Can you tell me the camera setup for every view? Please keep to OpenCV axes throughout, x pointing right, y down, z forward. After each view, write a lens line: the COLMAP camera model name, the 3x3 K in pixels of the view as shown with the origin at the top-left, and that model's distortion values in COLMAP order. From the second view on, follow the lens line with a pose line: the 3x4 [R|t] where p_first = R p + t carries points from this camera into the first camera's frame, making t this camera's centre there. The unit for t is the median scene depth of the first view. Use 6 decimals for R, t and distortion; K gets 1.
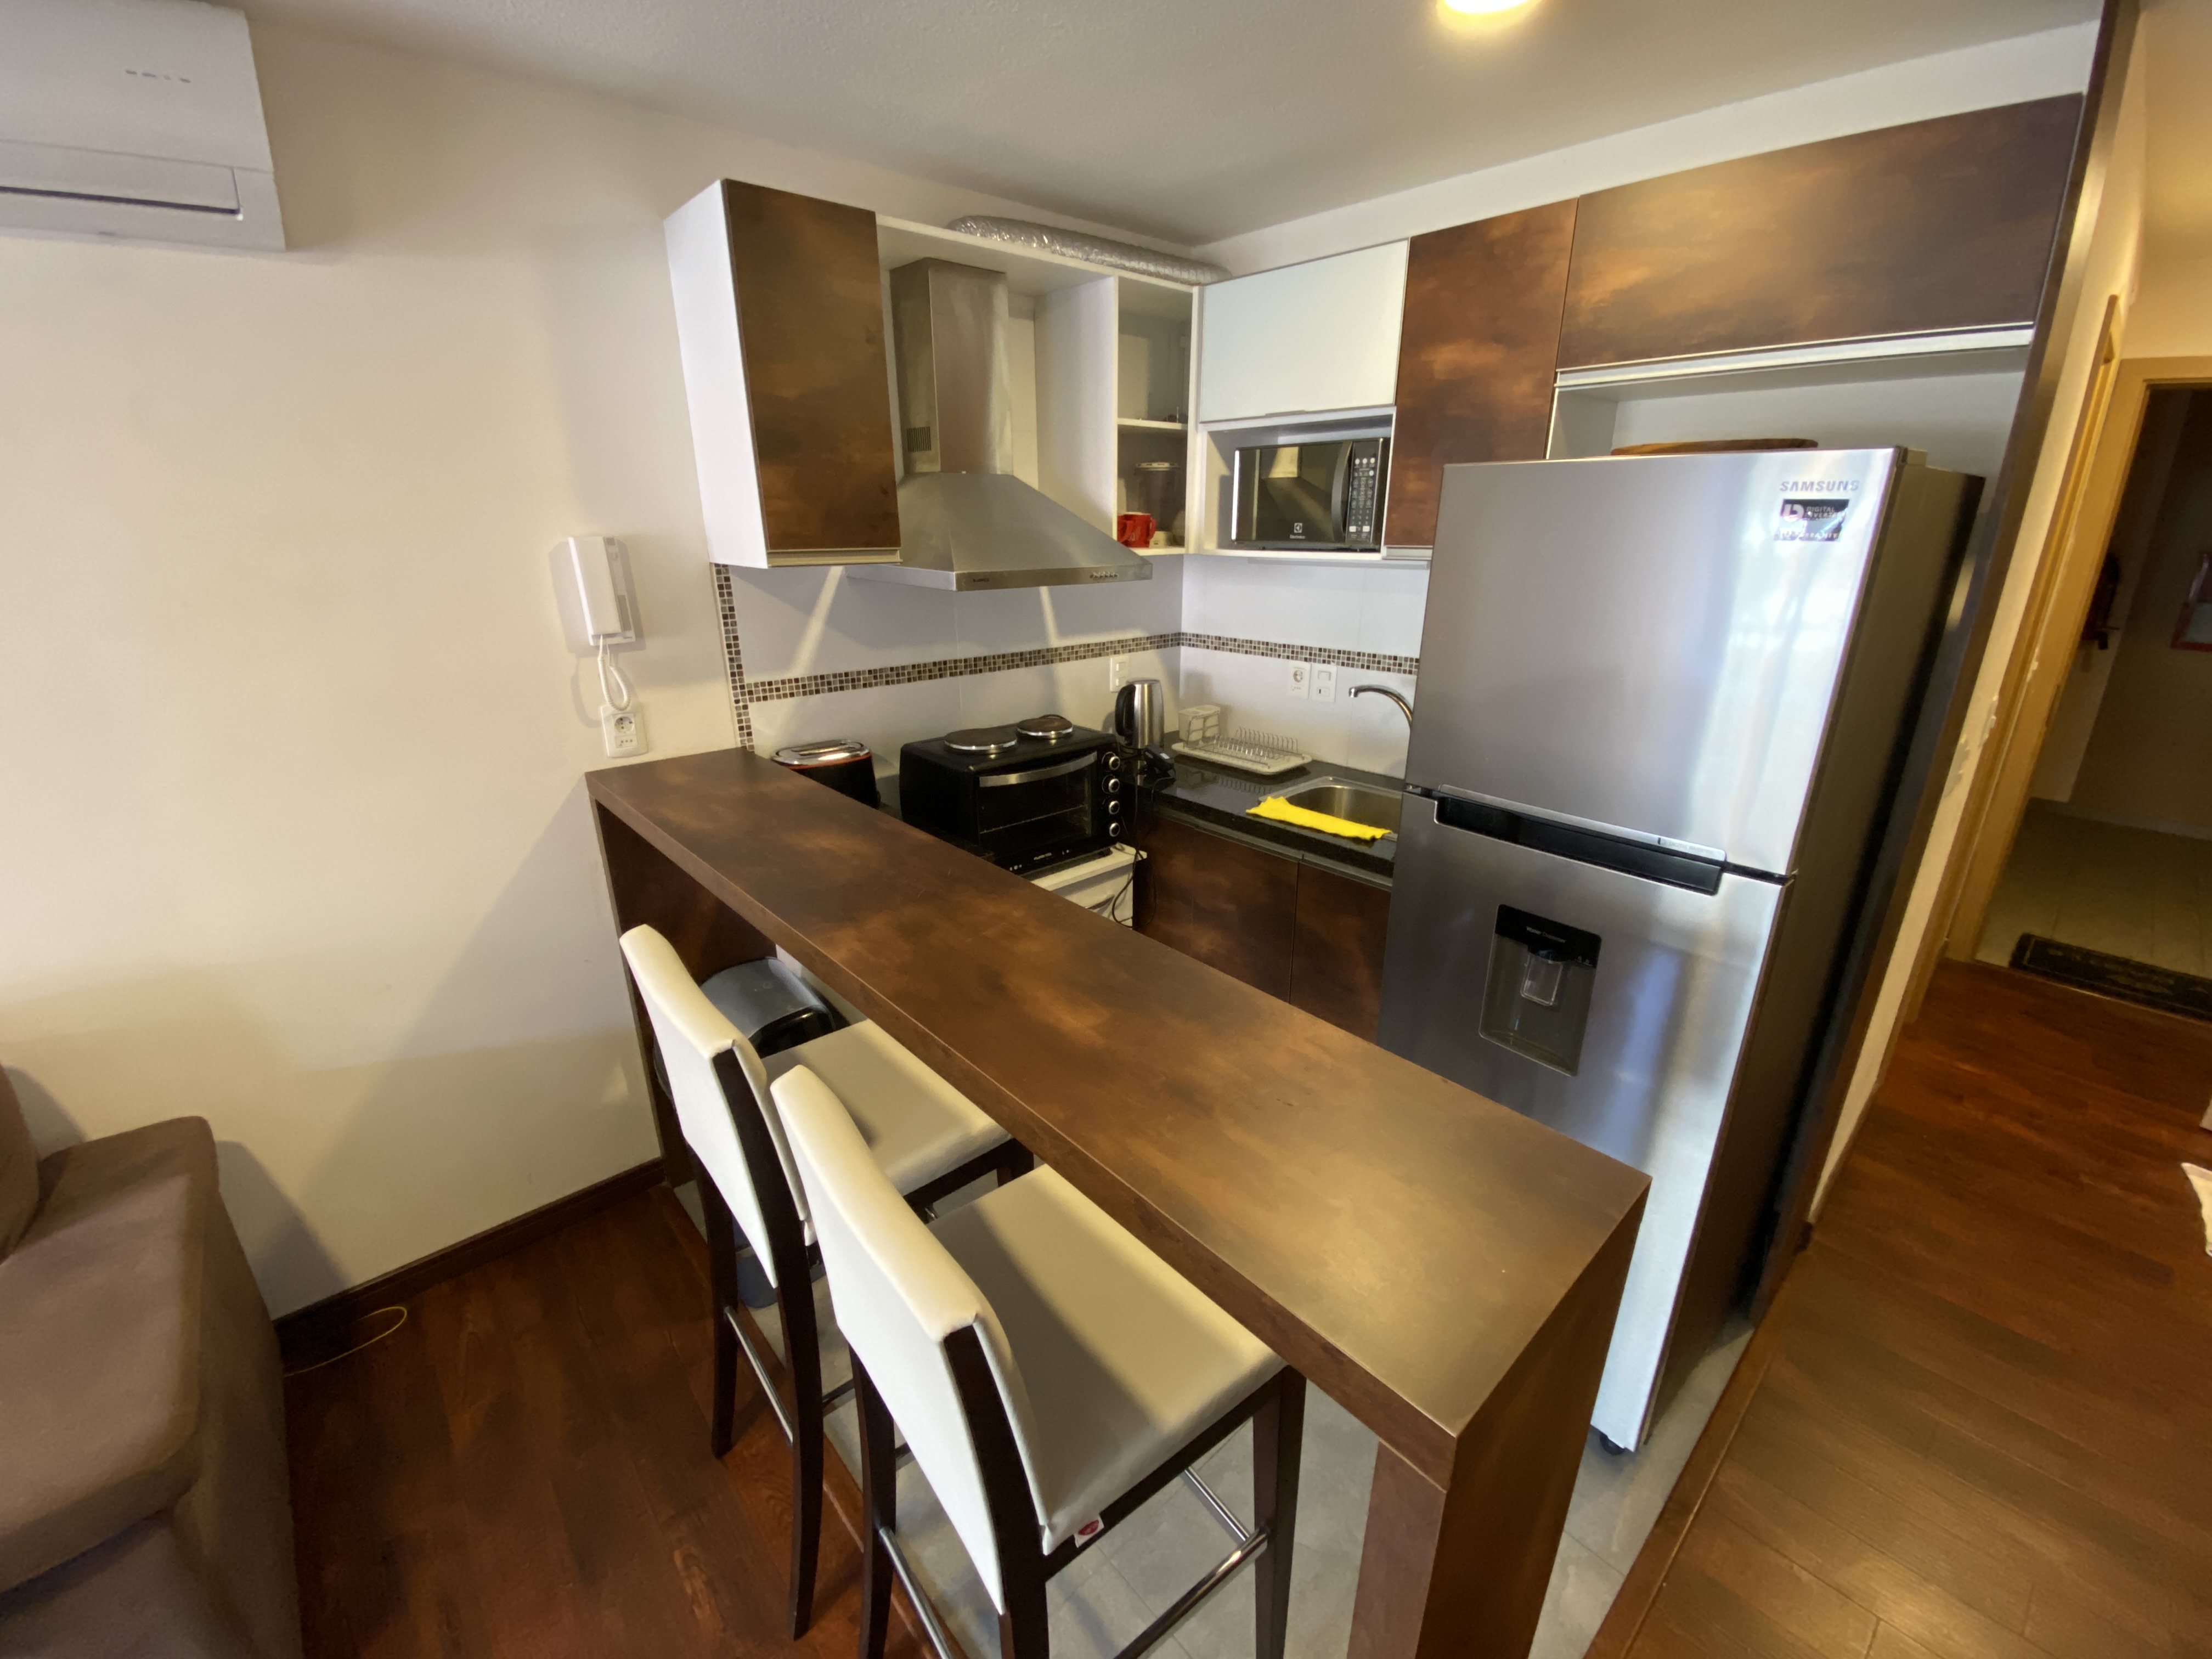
lens RADIAL K [[880.5, 0, 1105.4], [0, 880.5, 828.5], [0, 0, 1]] dist [0.013104, -0.015255]
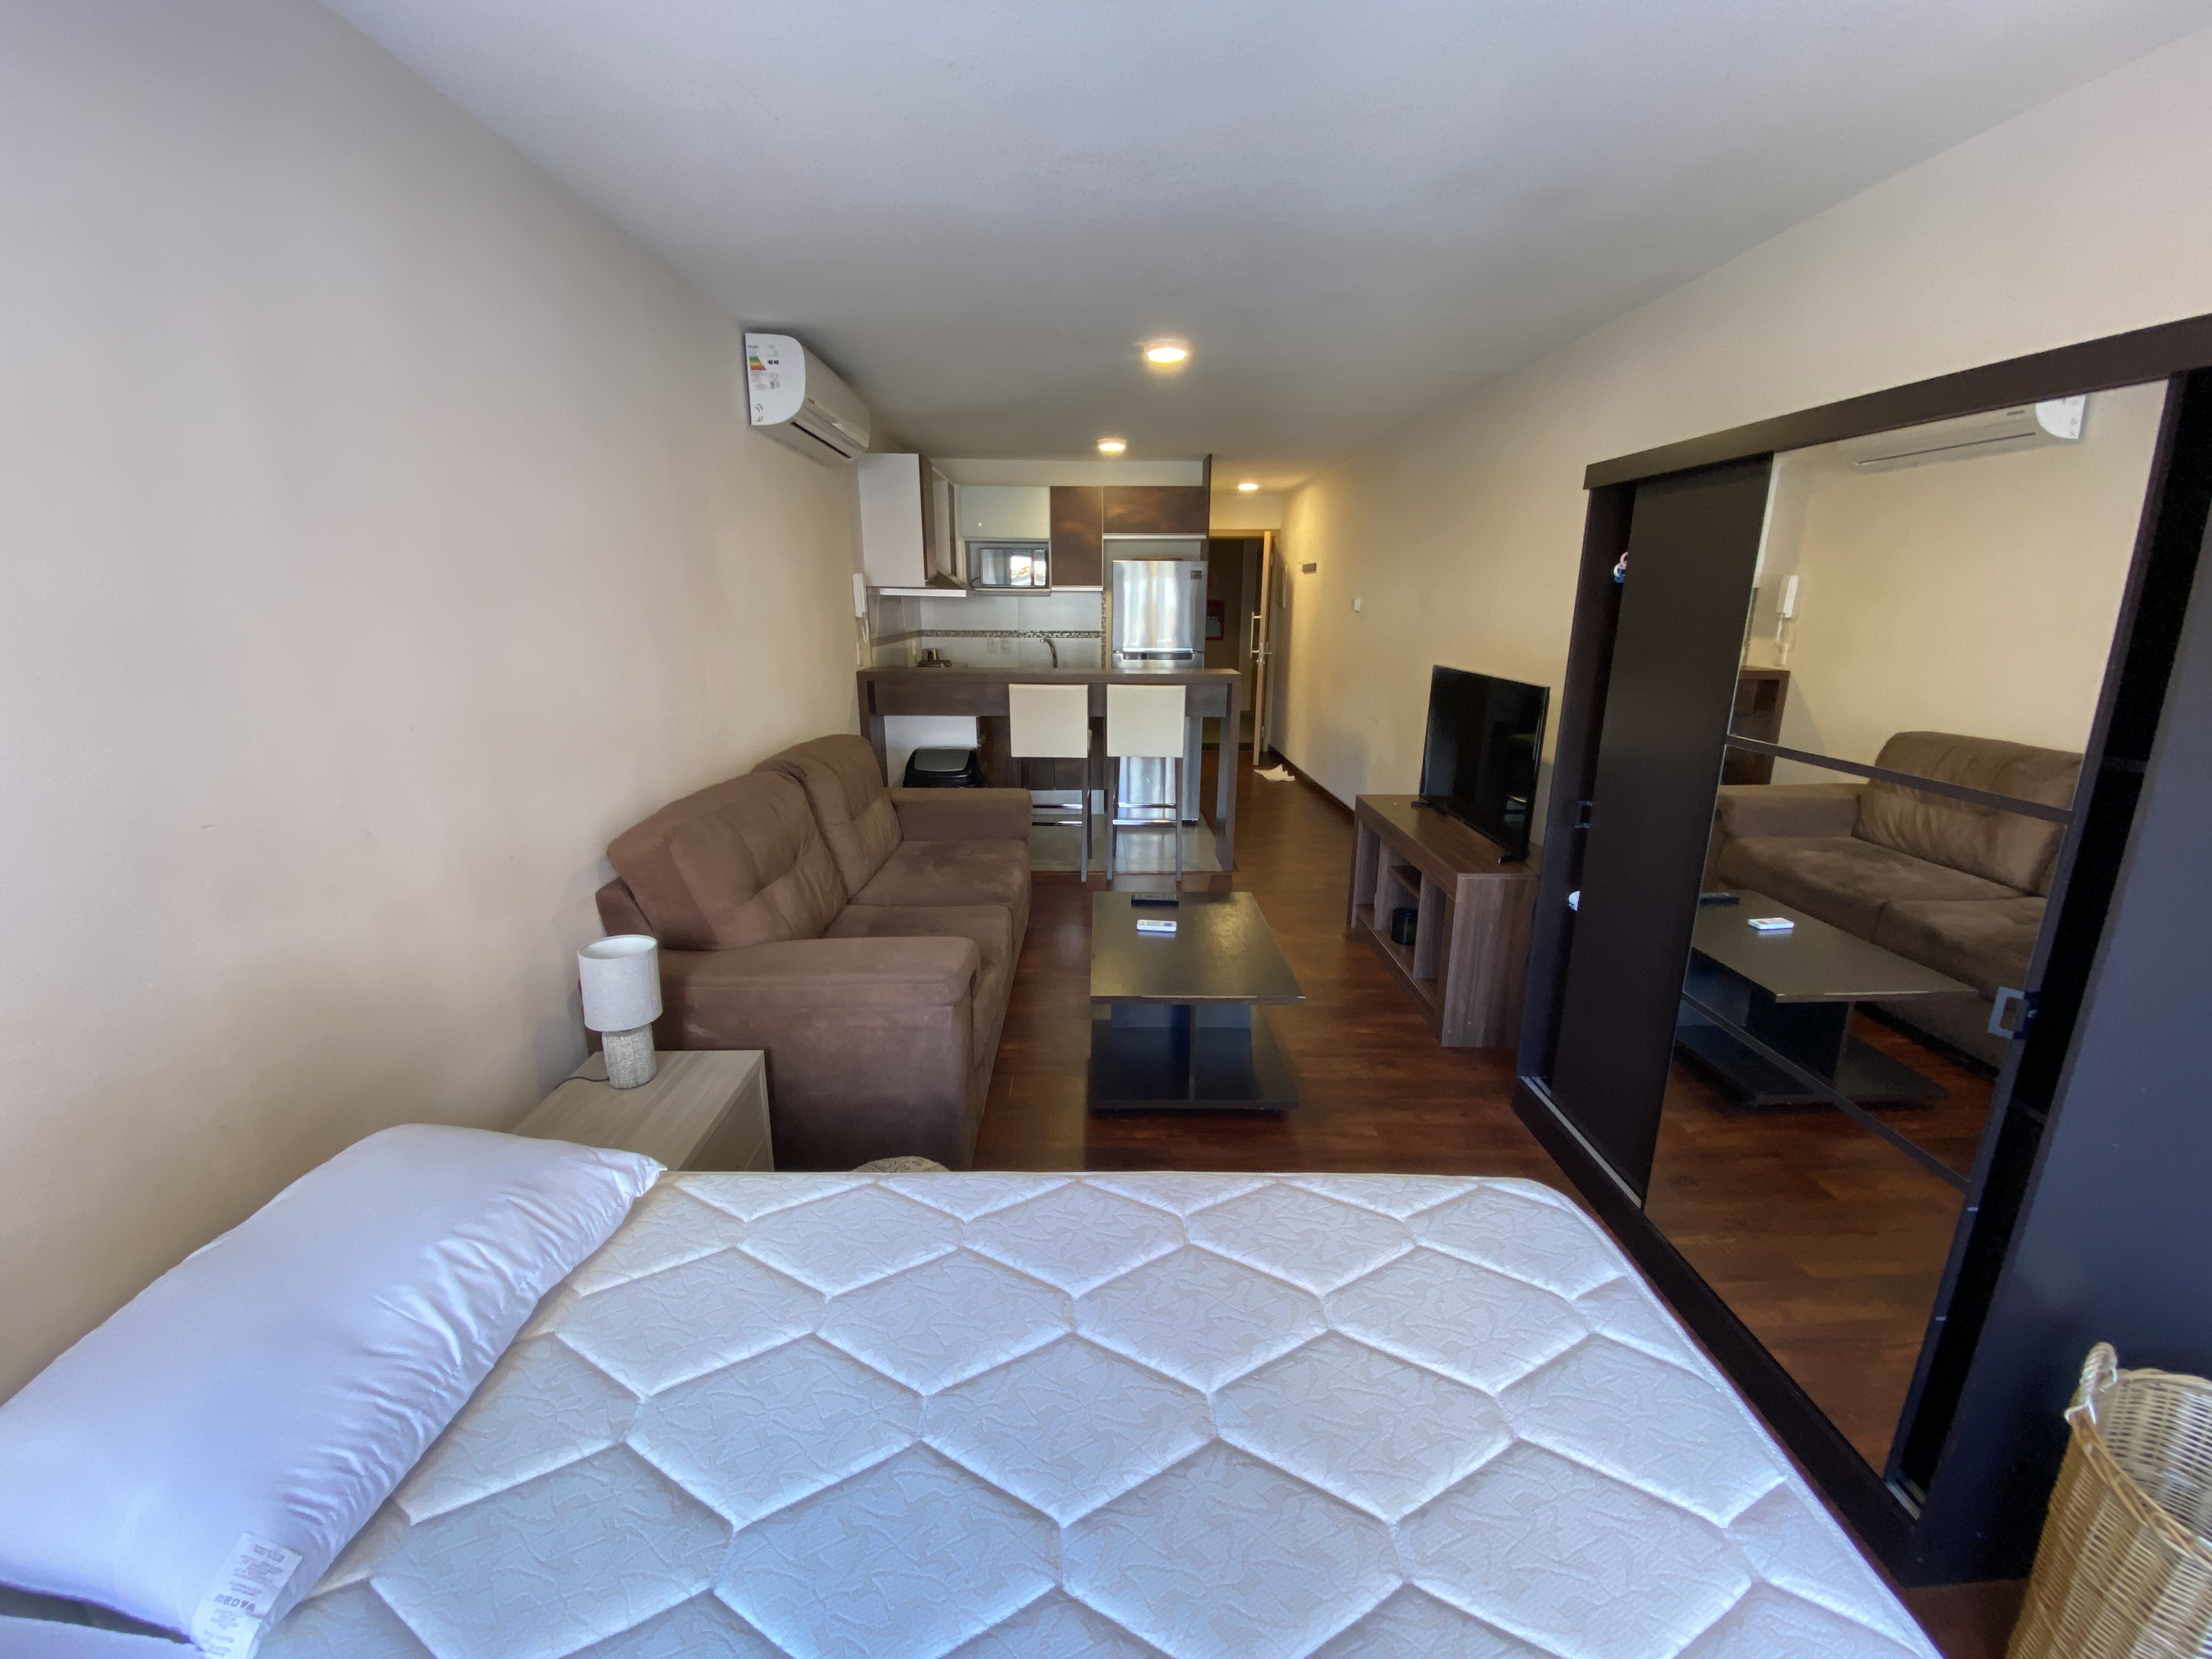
lens RADIAL K [[879.6, 0, 1110.7], [0, 879.6, 831.2], [0, 0, 1]] dist [0.019357, -0.018197]
pose [[0.649804, -0.188381, 0.736388, -1.798357], [0.246433, 0.968684, 0.030349, 0.406581], [-0.719045, 0.161750, 0.675878, -0.927585]]
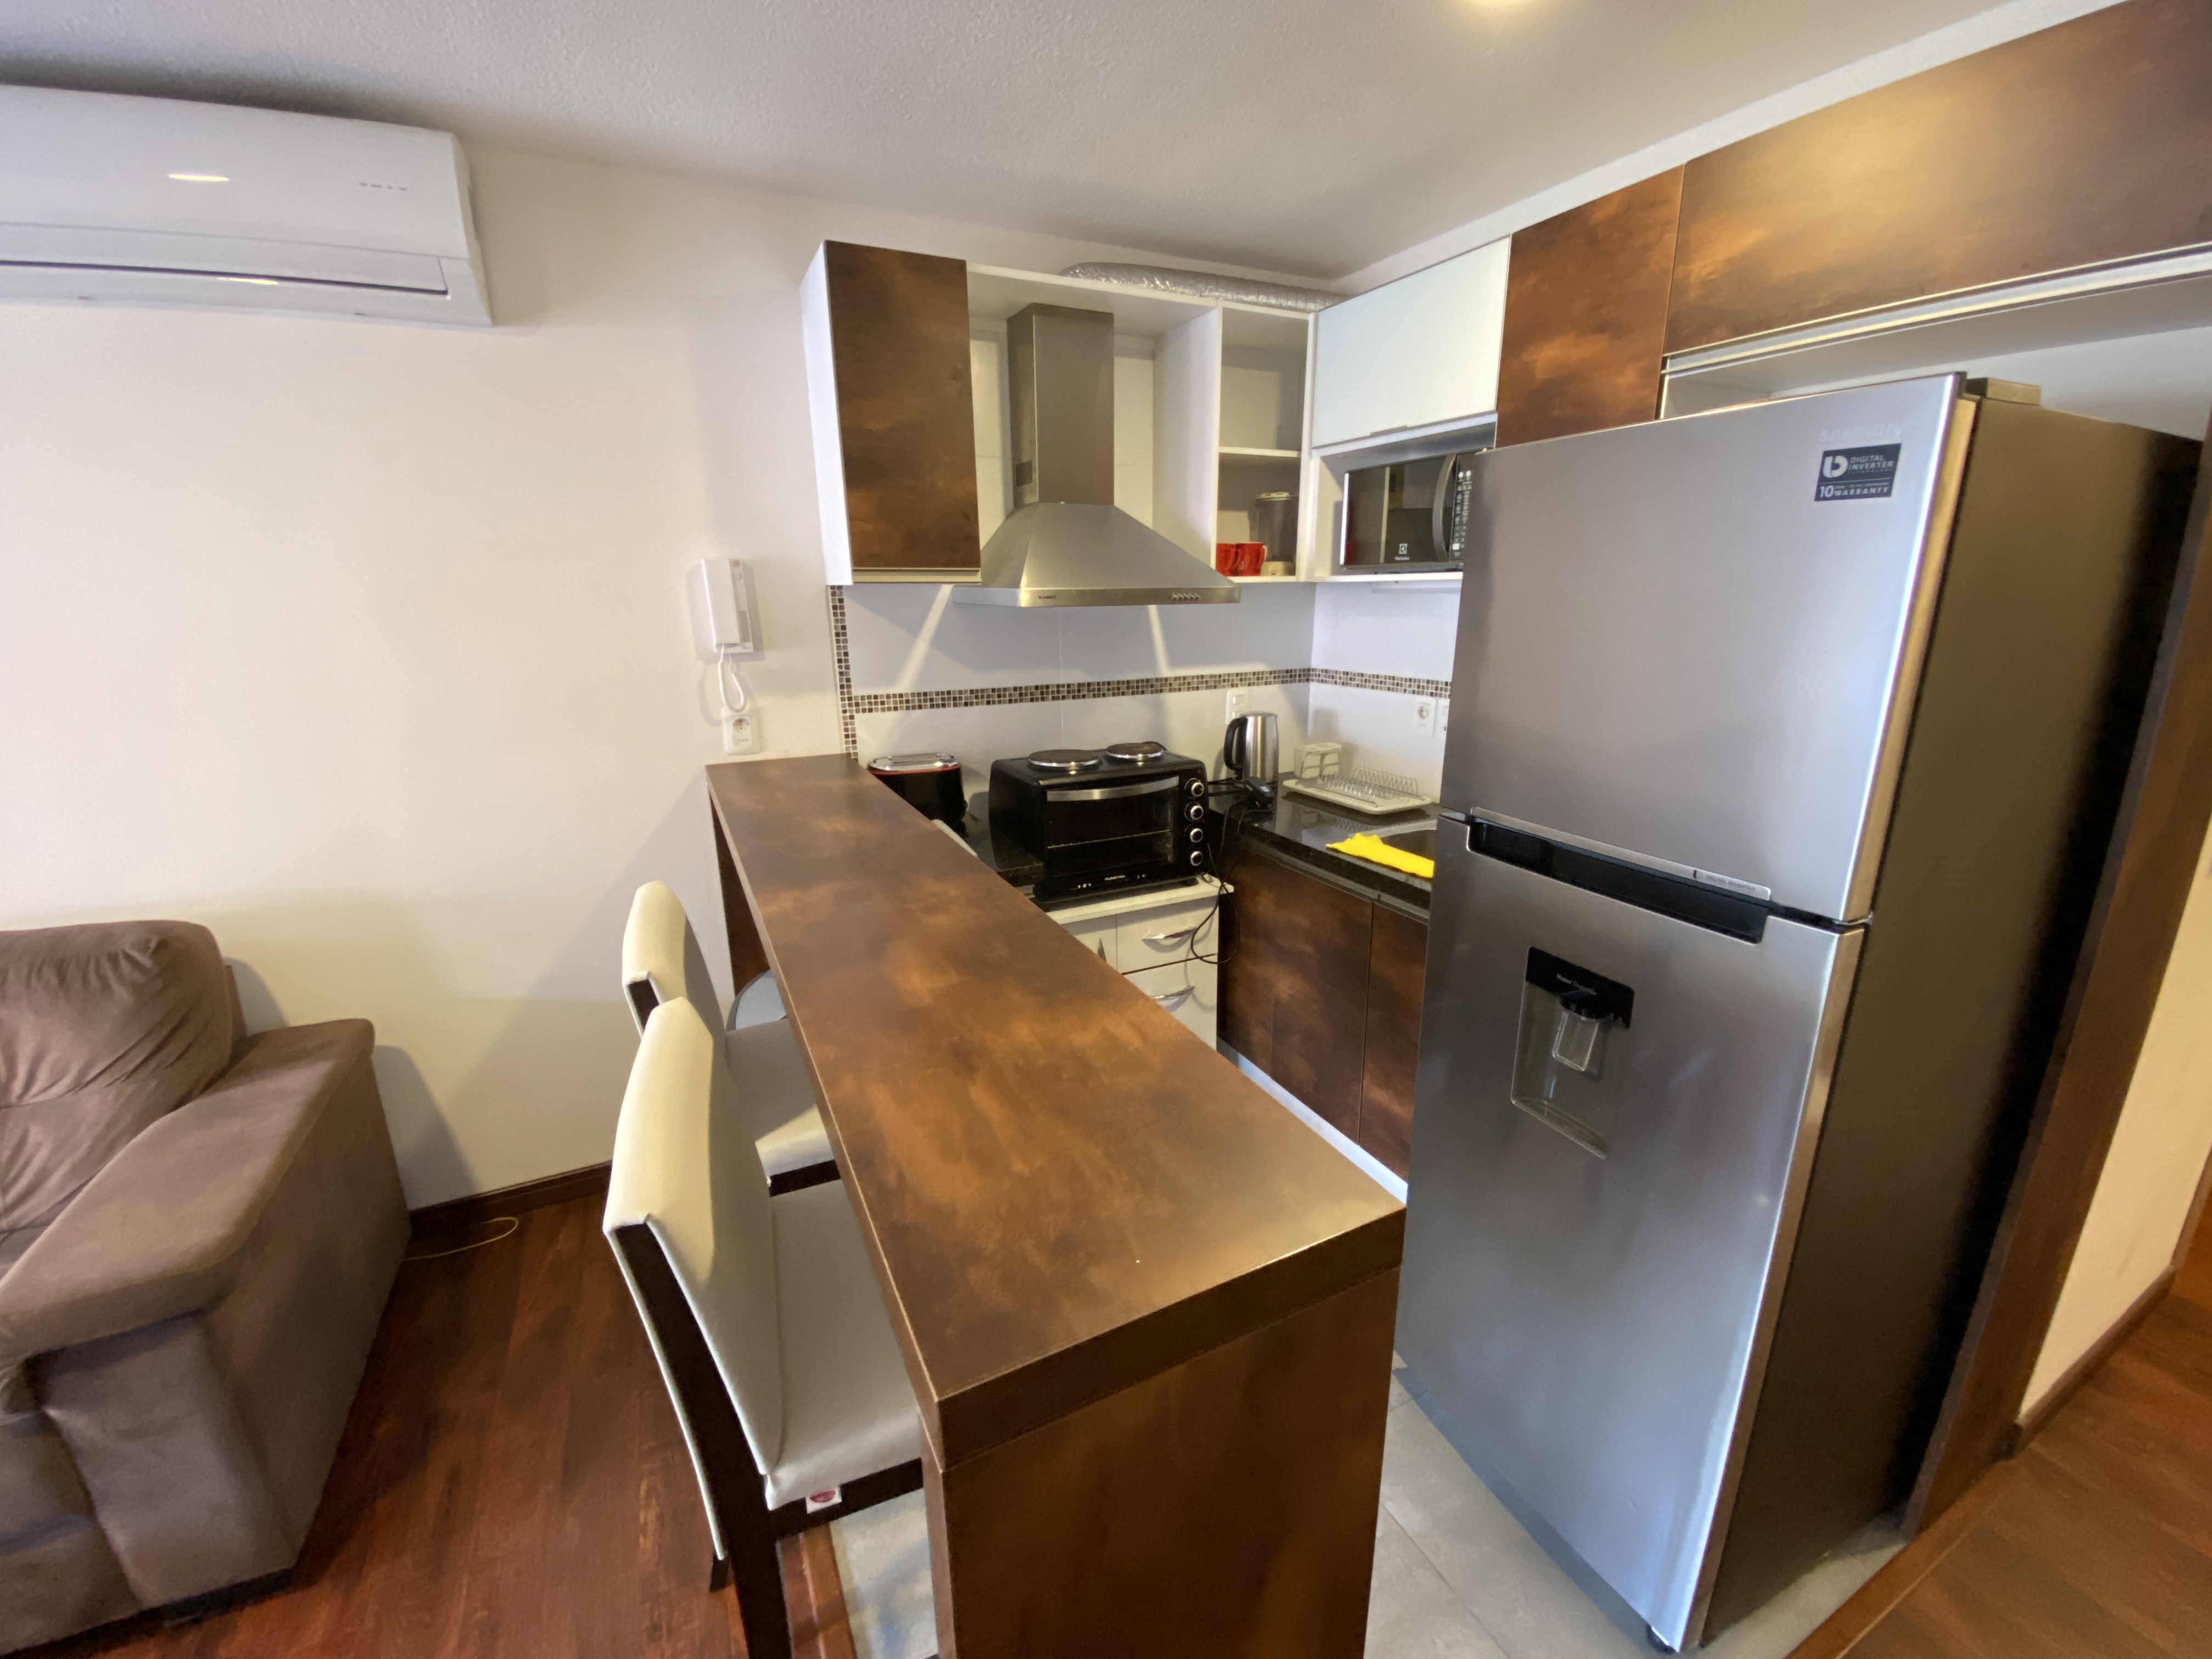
lens RADIAL K [[879.6, 0, 1110.7], [0, 879.6, 831.2], [0, 0, 1]] dist [0.019357, -0.018197]
pose [[0.964950, 0.062564, -0.254868, 0.191769], [-0.079697, 0.995162, -0.057452, 0.040766], [0.250041, 0.075751, 0.965268, 0.037409]]
